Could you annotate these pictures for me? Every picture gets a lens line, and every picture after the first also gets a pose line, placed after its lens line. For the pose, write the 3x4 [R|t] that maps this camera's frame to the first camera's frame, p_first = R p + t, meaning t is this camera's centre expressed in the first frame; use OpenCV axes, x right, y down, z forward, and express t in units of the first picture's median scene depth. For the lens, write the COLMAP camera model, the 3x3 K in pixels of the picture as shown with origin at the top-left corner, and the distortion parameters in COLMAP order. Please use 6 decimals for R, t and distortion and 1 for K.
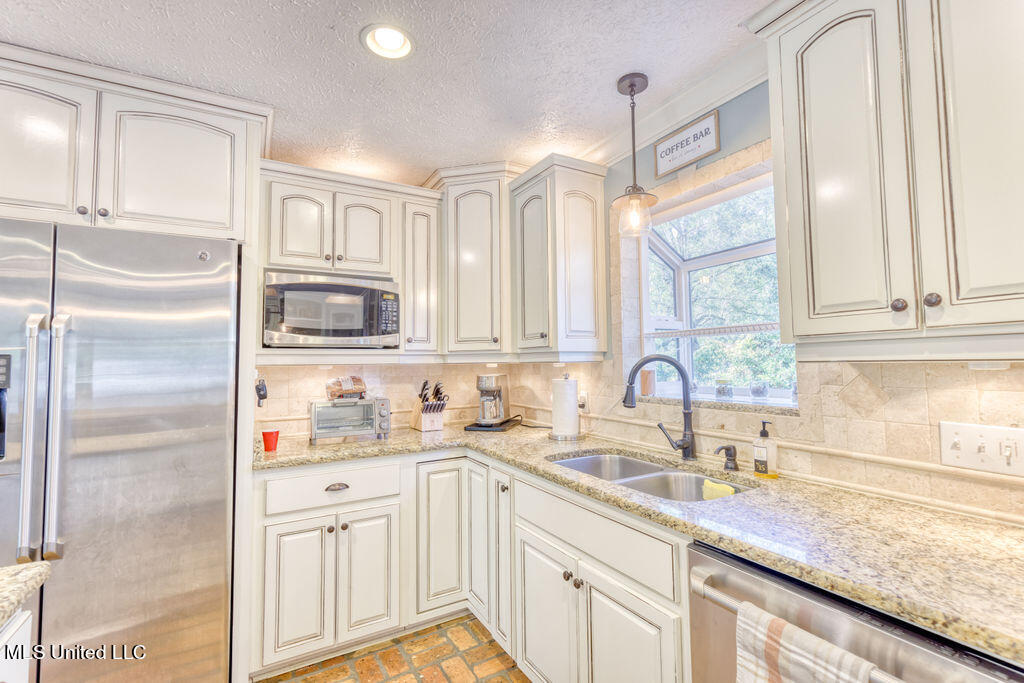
lens RADIAL K [[461.4, 0, 514.3], [0, 461.4, 337.9], [0, 0, 1]] dist [0.003661, 0.000309]
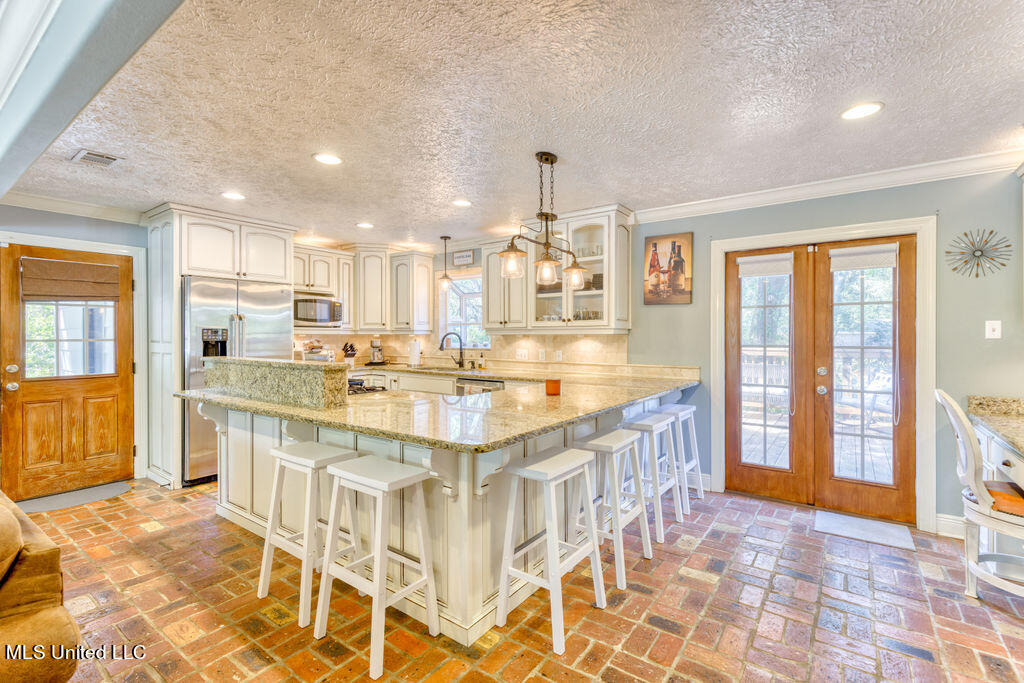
lens RADIAL K [[461.4, 0, 514.3], [0, 461.4, 337.9], [0, 0, 1]] dist [0.003661, 0.000309]
pose [[0.912969, 0.008350, 0.407944, -0.400981], [-0.031703, 0.998220, 0.050520, -0.067292], [-0.406796, -0.059056, 0.911608, -1.408892]]
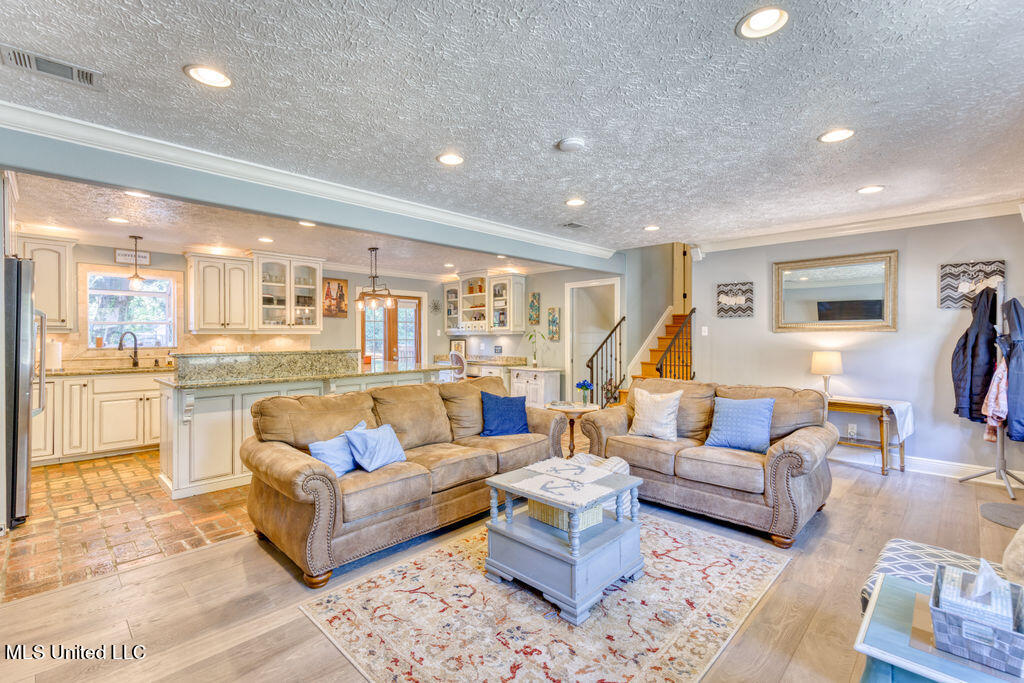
lens RADIAL K [[461.4, 0, 514.3], [0, 461.4, 337.9], [0, 0, 1]] dist [0.003661, 0.000309]
pose [[-0.277889, 0.007104, 0.960587, -2.446024], [-0.046347, 0.998709, -0.020794, 0.021054], [-0.959495, -0.050299, -0.277201, -0.381940]]
